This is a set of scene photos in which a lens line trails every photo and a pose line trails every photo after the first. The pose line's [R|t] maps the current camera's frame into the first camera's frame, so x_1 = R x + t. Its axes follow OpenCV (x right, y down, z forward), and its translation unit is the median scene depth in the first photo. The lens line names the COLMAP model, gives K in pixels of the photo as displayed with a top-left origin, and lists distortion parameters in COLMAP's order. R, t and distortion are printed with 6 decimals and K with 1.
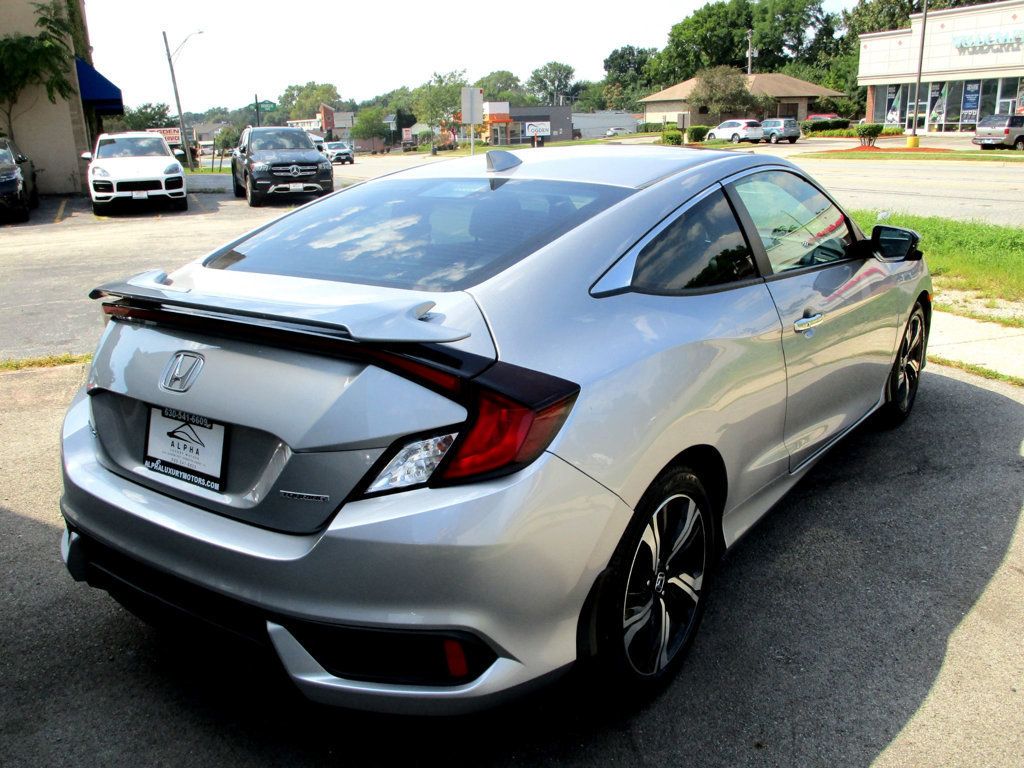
lens RADIAL K [[899.9, 0, 512.0], [0, 899.9, 384.0], [0, 0, 1]] dist [-0.032974, 0.000677]
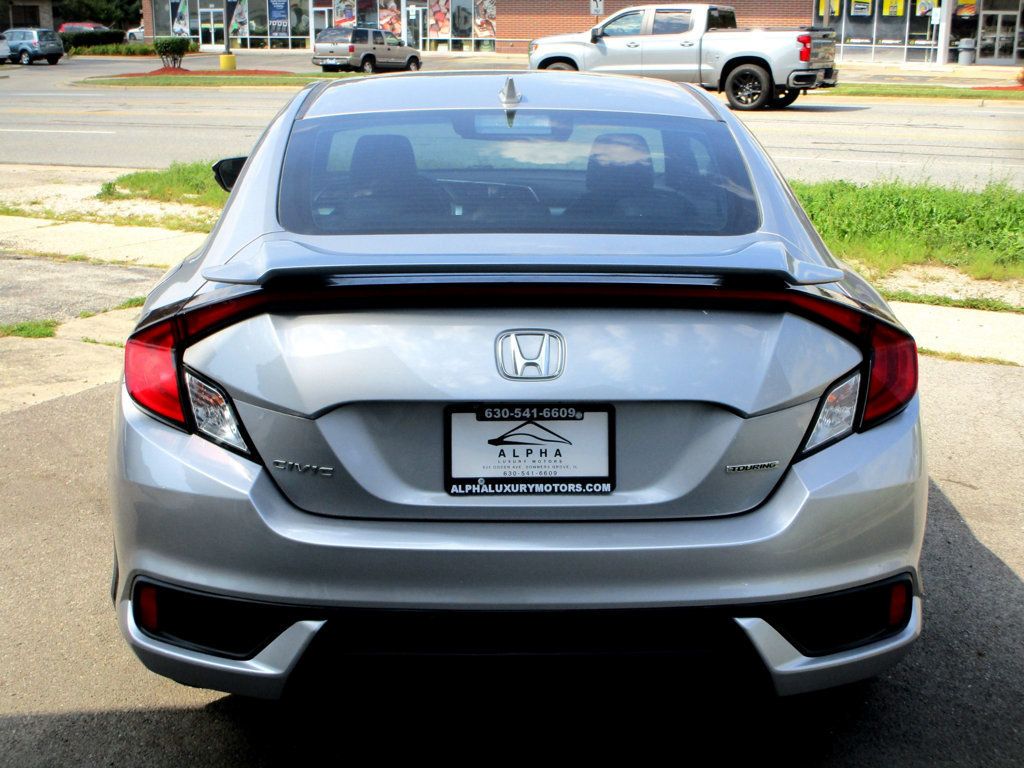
lens RADIAL K [[1340.5, 0, 512.0], [0, 1340.5, 384.0], [0, 0, 1]] dist [-0.083298, -0.026015]
pose [[0.790485, -0.127271, 0.599113, -0.105421], [0.142144, 0.989586, 0.022672, -0.001606], [-0.595759, 0.067238, 0.800344, 0.008020]]
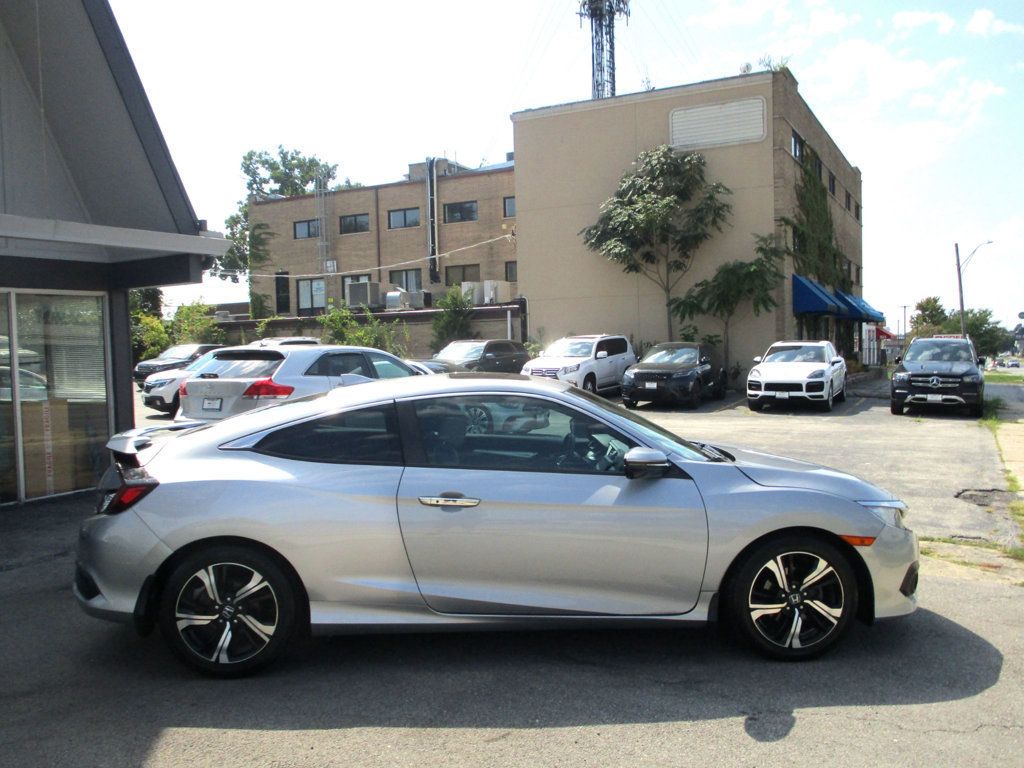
lens RADIAL K [[899.9, 0, 512.0], [0, 899.9, 384.0], [0, 0, 1]] dist [-0.032974, 0.000677]
pose [[0.648234, 0.053142, -0.759584, 0.210270], [-0.217828, 0.968813, -0.118116, -0.015070], [0.729619, 0.242026, 0.639594, 0.017525]]
